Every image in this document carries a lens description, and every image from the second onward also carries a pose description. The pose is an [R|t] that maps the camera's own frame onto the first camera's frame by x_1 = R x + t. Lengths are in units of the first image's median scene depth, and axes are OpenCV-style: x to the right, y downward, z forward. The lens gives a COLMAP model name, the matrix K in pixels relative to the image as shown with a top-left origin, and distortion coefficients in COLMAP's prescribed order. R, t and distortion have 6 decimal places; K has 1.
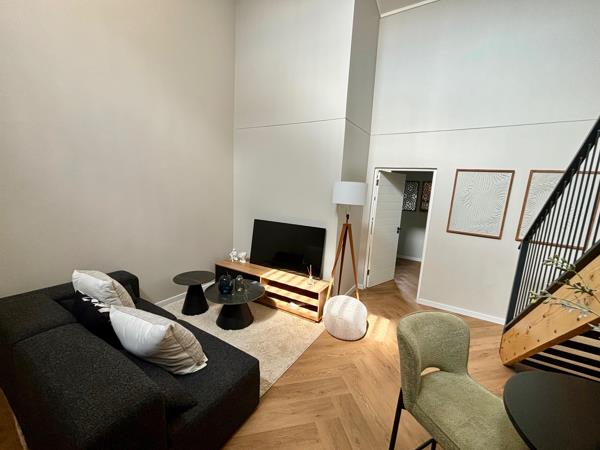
lens RADIAL K [[243.6, 0, 300.0], [0, 243.6, 225.0], [0, 0, 1]] dist [-0.000427, 0.000254]
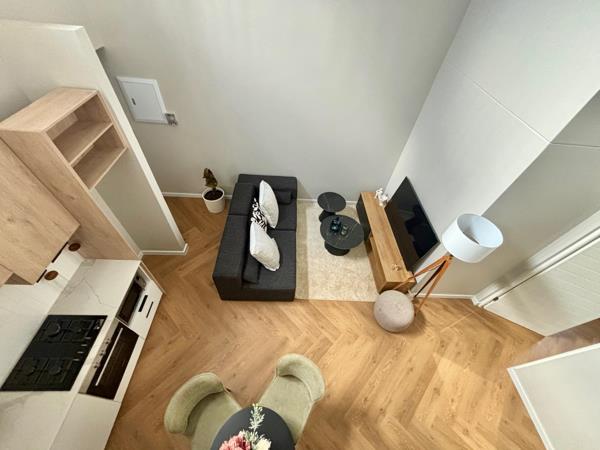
lens RADIAL K [[246.0, 0, 300.0], [0, 246.0, 225.0], [0, 0, 1]] dist [0.002169, 0.000235]
pose [[0.530075, 0.641939, -0.554017, 0.322940], [-0.181609, 0.724146, 0.665305, -0.583960], [0.828274, -0.252047, 0.500434, 0.149142]]
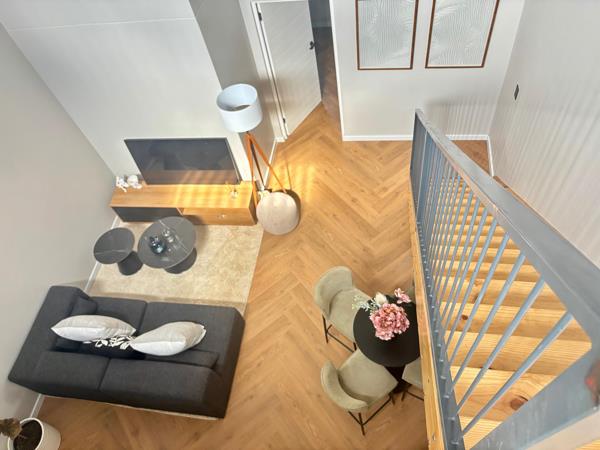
lens RADIAL K [[455.9, 0, 300.0], [0, 455.9, 225.0], [0, 0, 1]] dist [0.055444, -0.001754]
pose [[0.902989, -0.424604, 0.065747, 0.116329], [0.247131, 0.638433, 0.728924, -0.942408], [-0.351478, -0.641962, 0.681430, -0.371165]]
